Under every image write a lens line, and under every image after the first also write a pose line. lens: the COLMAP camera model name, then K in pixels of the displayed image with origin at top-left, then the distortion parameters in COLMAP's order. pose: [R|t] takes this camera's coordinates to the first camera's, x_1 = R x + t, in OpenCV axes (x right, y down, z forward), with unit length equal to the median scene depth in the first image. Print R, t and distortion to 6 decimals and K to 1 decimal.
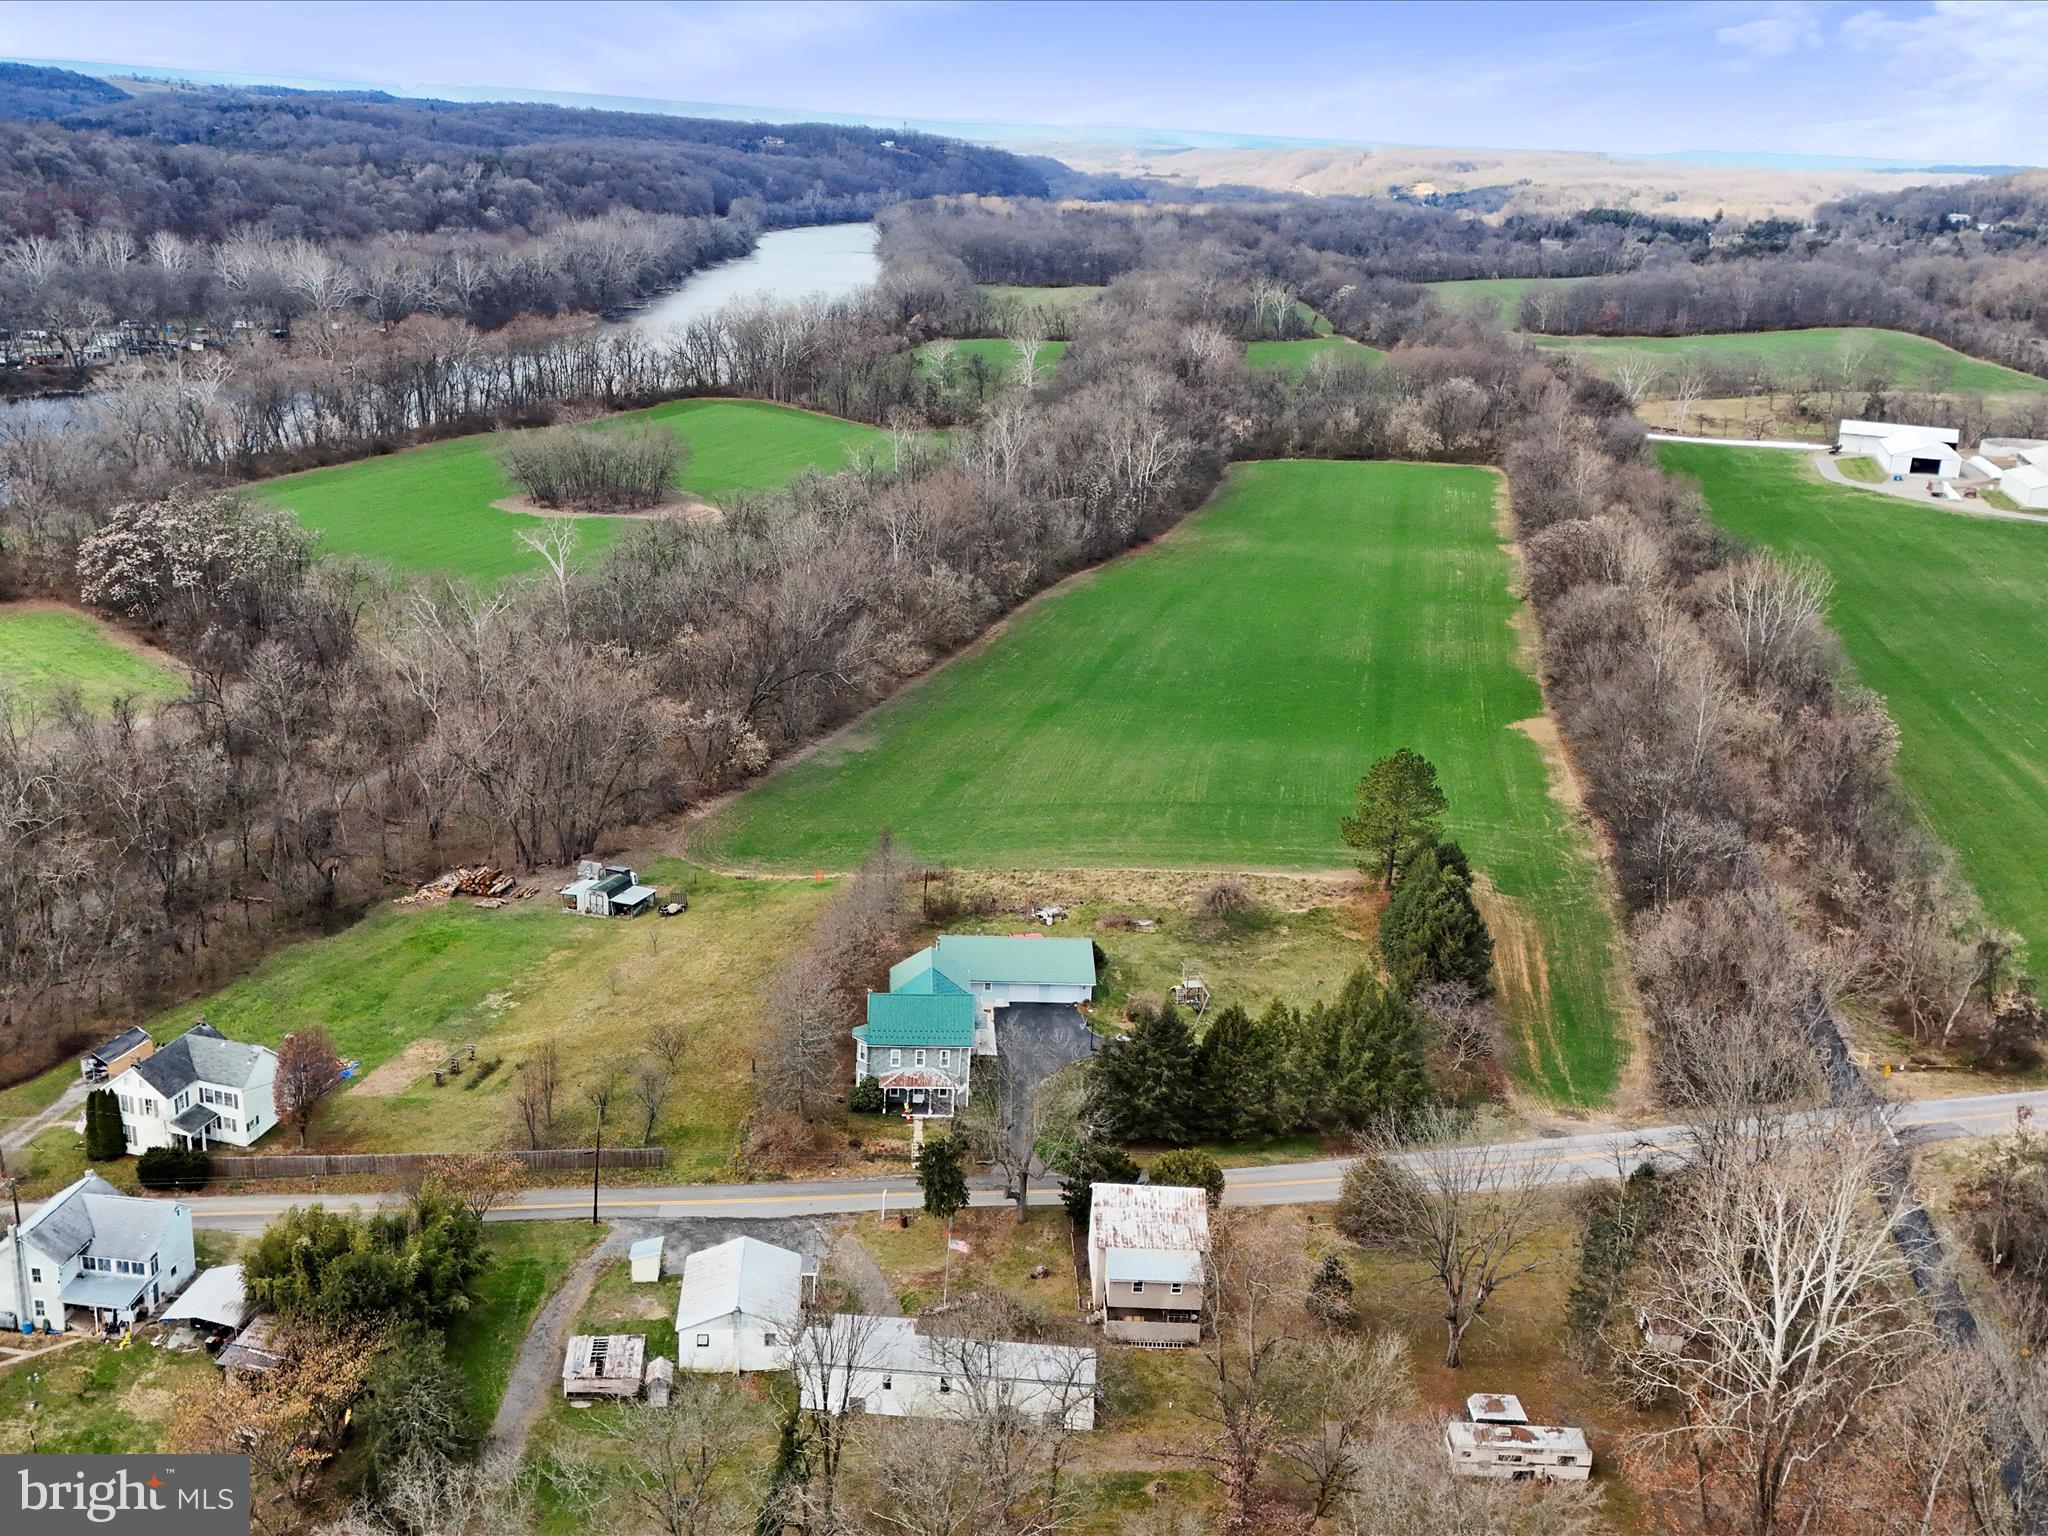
lens RADIAL K [[2165.2, 0, 1039.6], [0, 2165.2, 760.7], [0, 0, 1]] dist [0.059774, 0.000000]
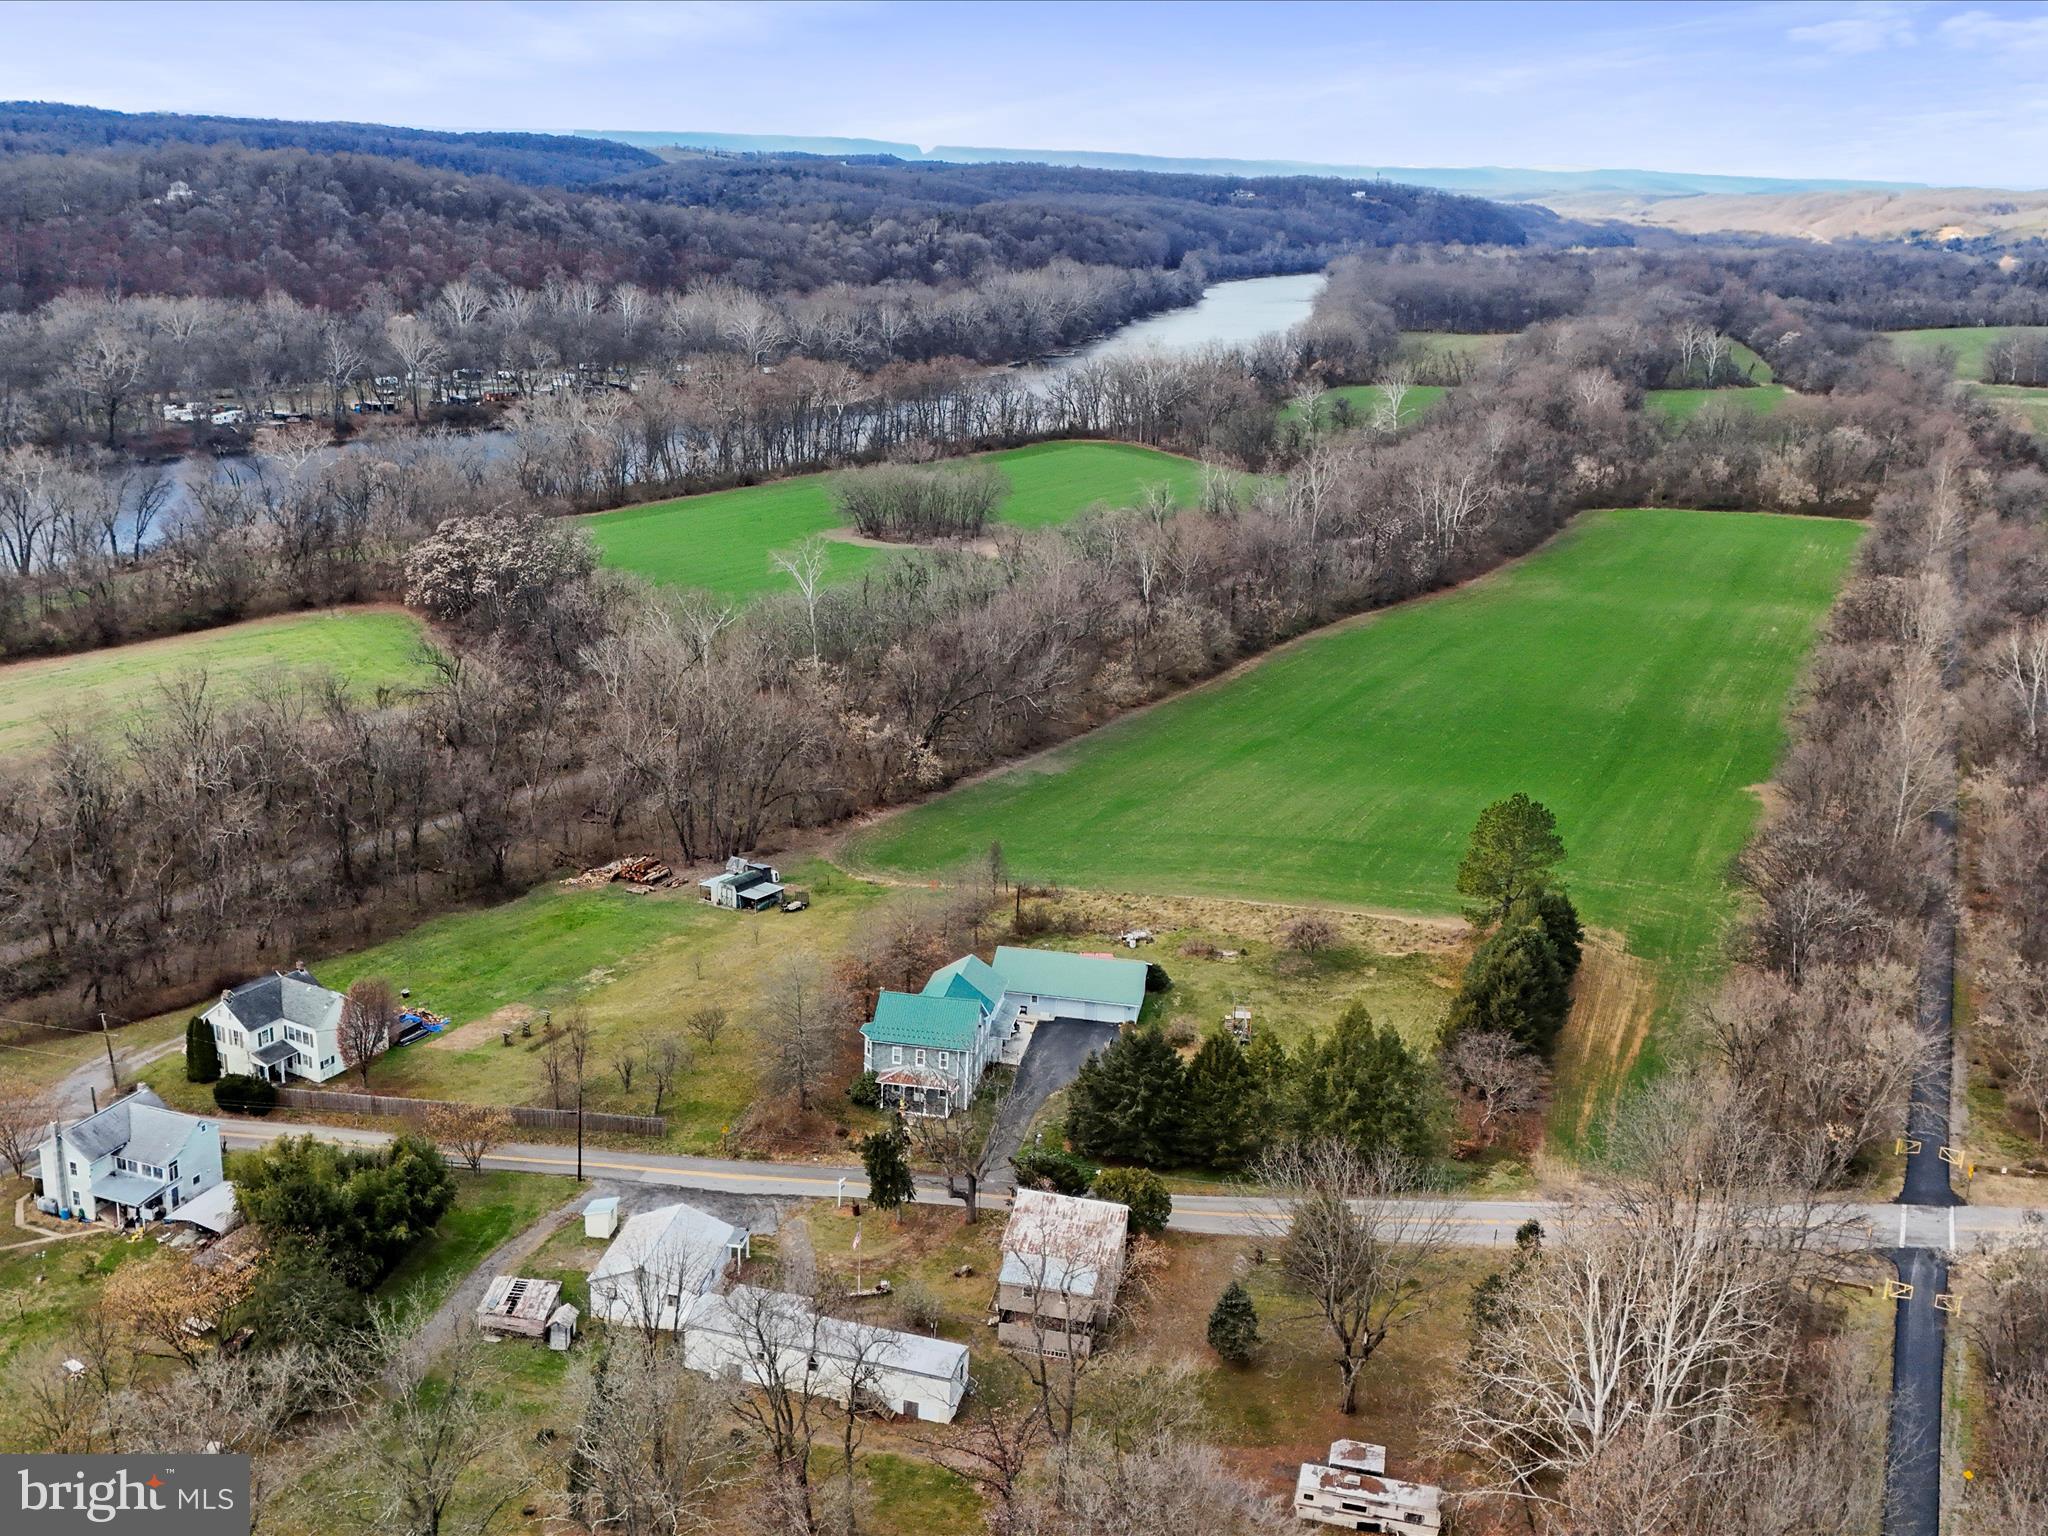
lens RADIAL K [[2165.2, 0, 1026.2], [0, 2165.2, 778.8], [0, 0, 1]] dist [0.059774, 0.000000]
pose [[0.966971, 0.055135, -0.248850, 0.186409], [-0.059459, 0.998182, -0.009889, 0.009865], [0.247853, 0.024359, 0.968491, 0.013550]]
